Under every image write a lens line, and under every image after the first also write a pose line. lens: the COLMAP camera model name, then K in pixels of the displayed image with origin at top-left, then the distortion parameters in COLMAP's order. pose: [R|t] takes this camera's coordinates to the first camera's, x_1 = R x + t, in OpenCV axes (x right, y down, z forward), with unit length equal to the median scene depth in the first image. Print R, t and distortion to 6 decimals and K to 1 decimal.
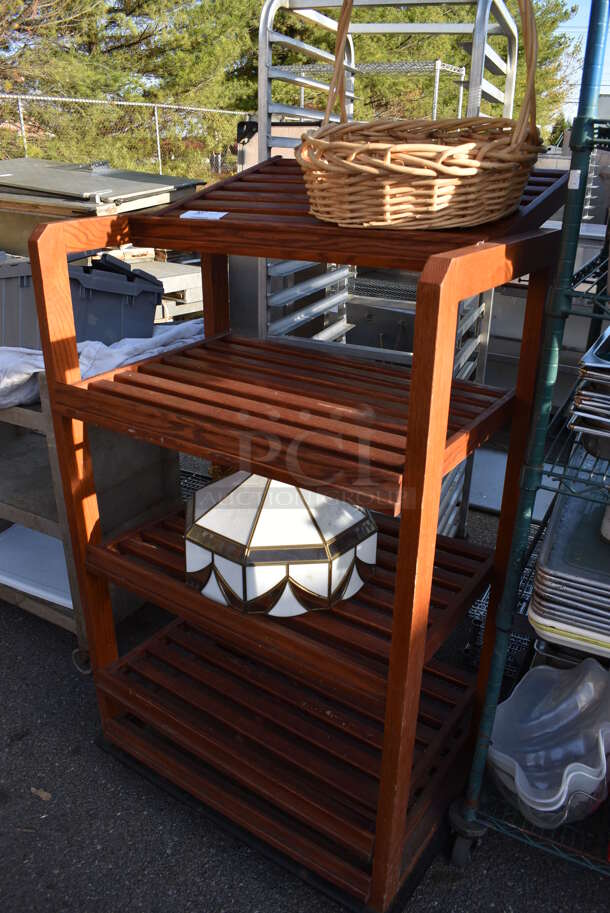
lens RADIAL K [[711.0, 0, 309.0], [0, 711.0, 461.1], [0, 0, 1]] dist [-0.100197, 0.021051]
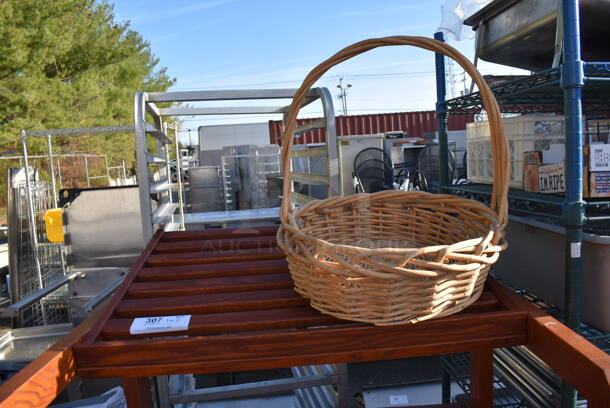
lens RADIAL K [[475.1, 0, 305.2], [0, 475.1, 203.2], [0, 0, 1]] dist [-0.100197, 0.021051]
pose [[0.829544, -0.121198, 0.545131, -0.329014], [0.291821, 0.926359, -0.238118, -0.321760], [-0.476127, 0.356610, 0.803823, 0.408881]]
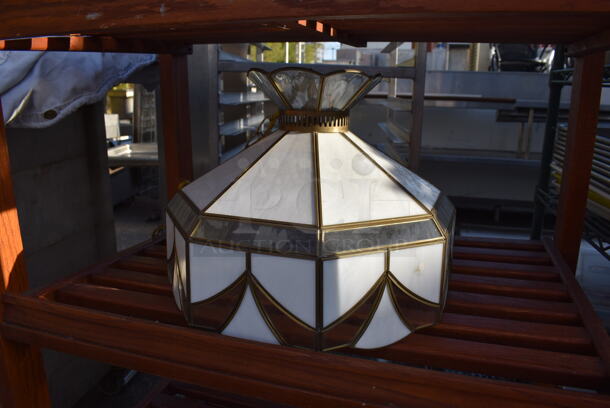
lens RADIAL K [[475.1, 0, 303.5], [0, 475.1, 205.2], [0, 0, 1]] dist [-0.100197, 0.021051]
pose [[0.956661, -0.077424, 0.280722, -0.199485], [0.121903, 0.981952, -0.144604, 0.154363], [-0.264460, 0.172558, 0.948833, 0.632280]]
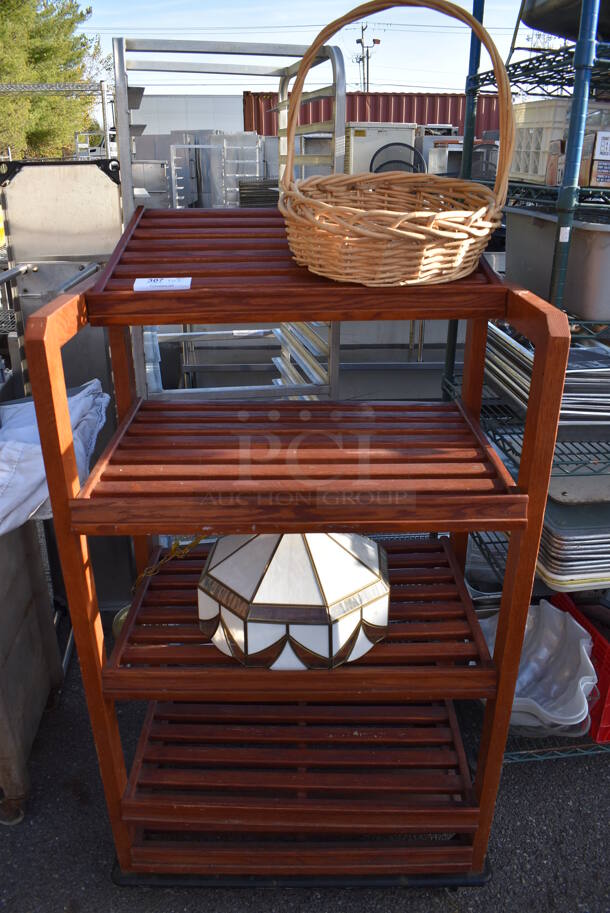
lens RADIAL K [[711.0, 0, 312.3], [0, 711.0, 460.0], [0, 0, 1]] dist [-0.100197, 0.021051]
pose [[0.820744, -0.238841, 0.518974, -0.568993], [0.239058, 0.968641, 0.067721, -0.151572], [-0.518874, 0.068483, 0.852103, 0.132009]]
